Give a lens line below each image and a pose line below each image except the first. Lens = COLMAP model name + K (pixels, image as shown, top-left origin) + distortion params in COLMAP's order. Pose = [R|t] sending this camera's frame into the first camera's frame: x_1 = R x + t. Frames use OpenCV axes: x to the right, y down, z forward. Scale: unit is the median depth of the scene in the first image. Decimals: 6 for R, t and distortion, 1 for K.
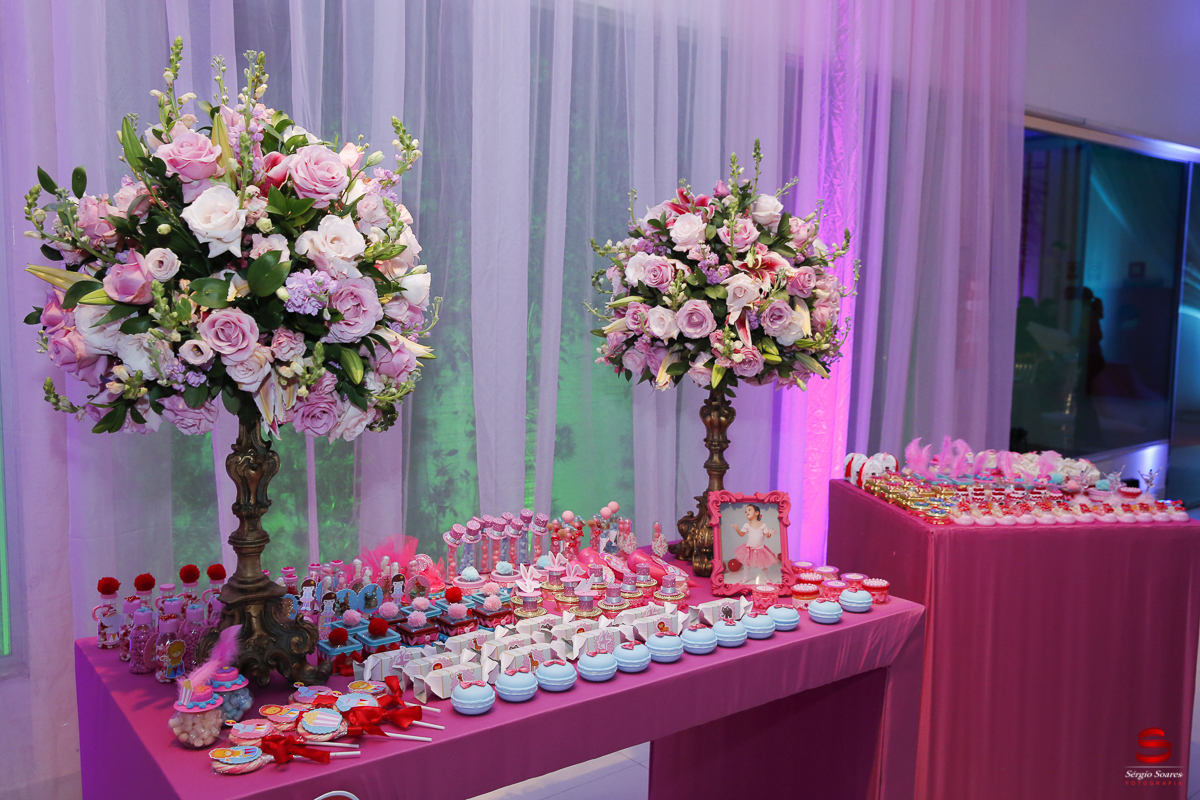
lens RADIAL K [[1037.7, 0, 600.0], [0, 1037.7, 400.0], [0, 0, 1]] dist [-0.004250, -0.007095]
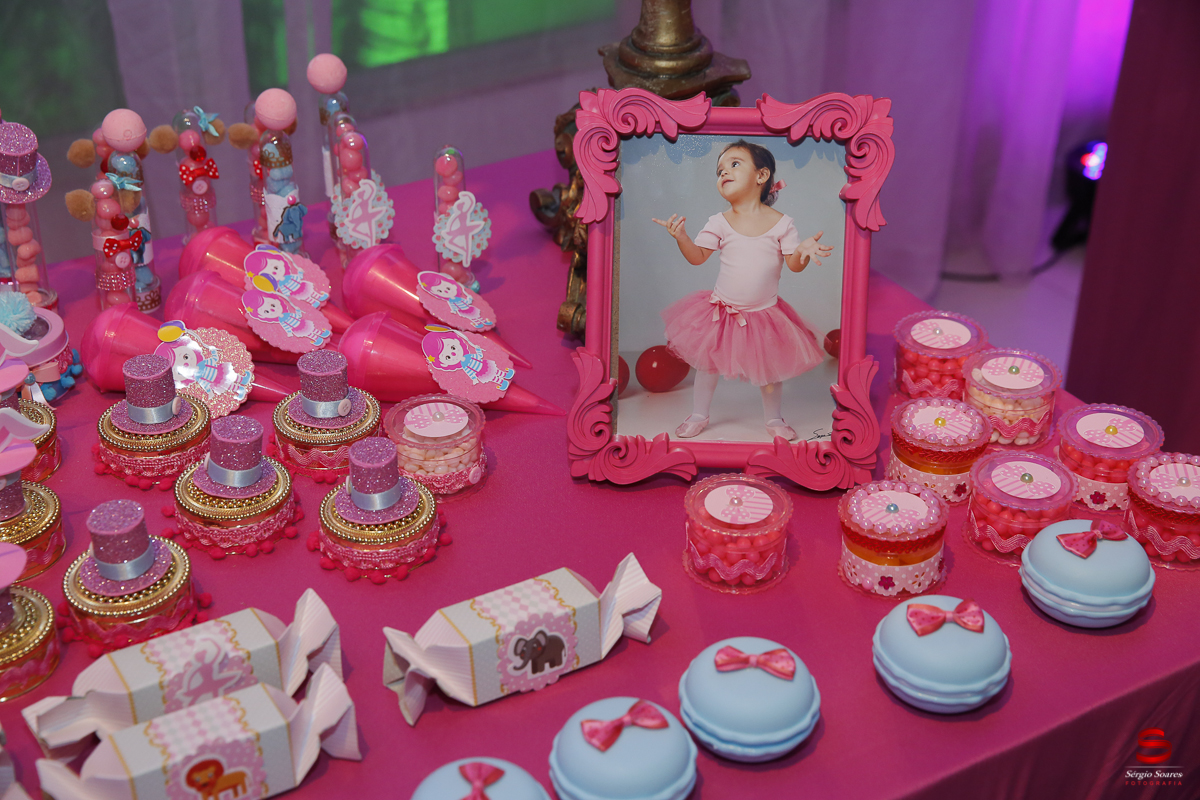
lens RADIAL K [[1758.4, 0, 600.0], [0, 1758.4, 400.0], [0, 0, 1]] dist [0.015077, 0.532474]
pose [[0.993681, 0.045333, -0.102682, 0.165551], [0.003626, 0.901368, 0.433038, -0.033599], [0.112185, -0.430674, 0.895508, 0.597934]]
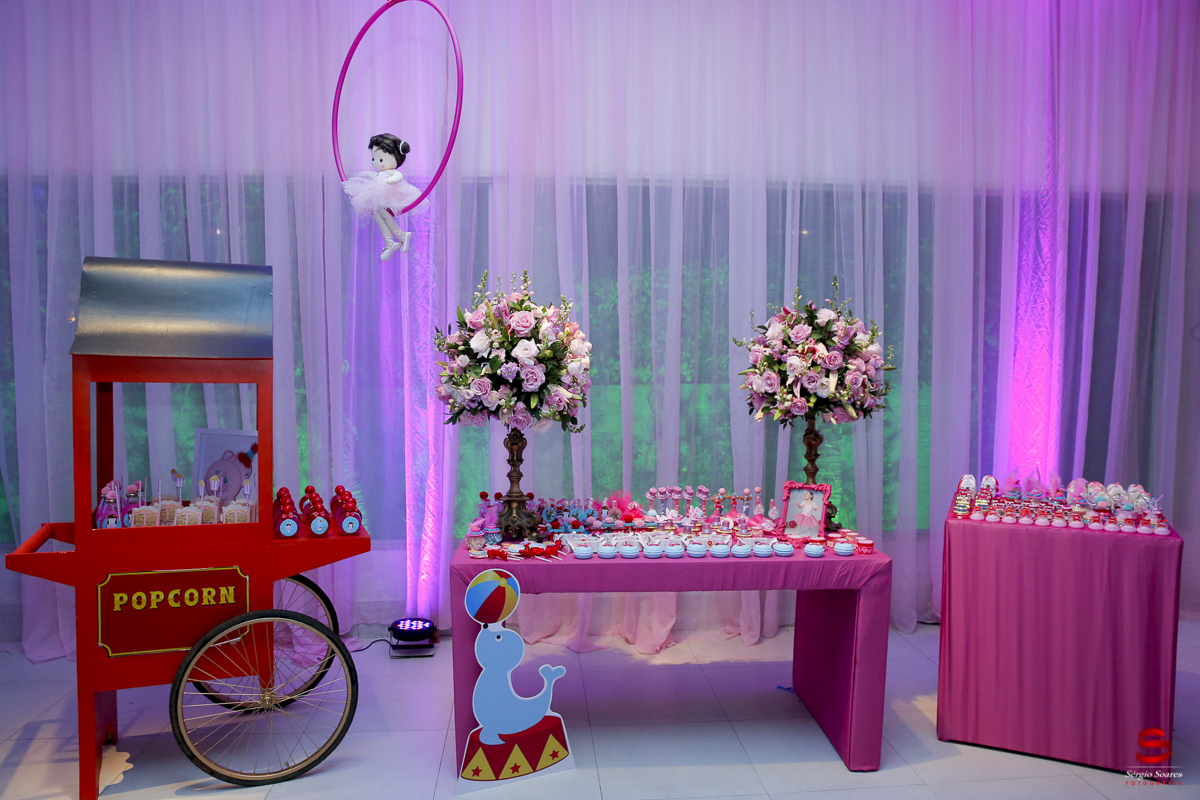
lens RADIAL K [[849.8, 0, 600.0], [0, 849.8, 400.0], [0, 0, 1]] dist [-0.065214, 0.005569]
pose [[0.826052, 0.018646, -0.563285, 0.669875], [-0.045985, 0.998350, -0.034389, 0.016446], [0.561715, 0.054309, 0.825547, -0.360856]]
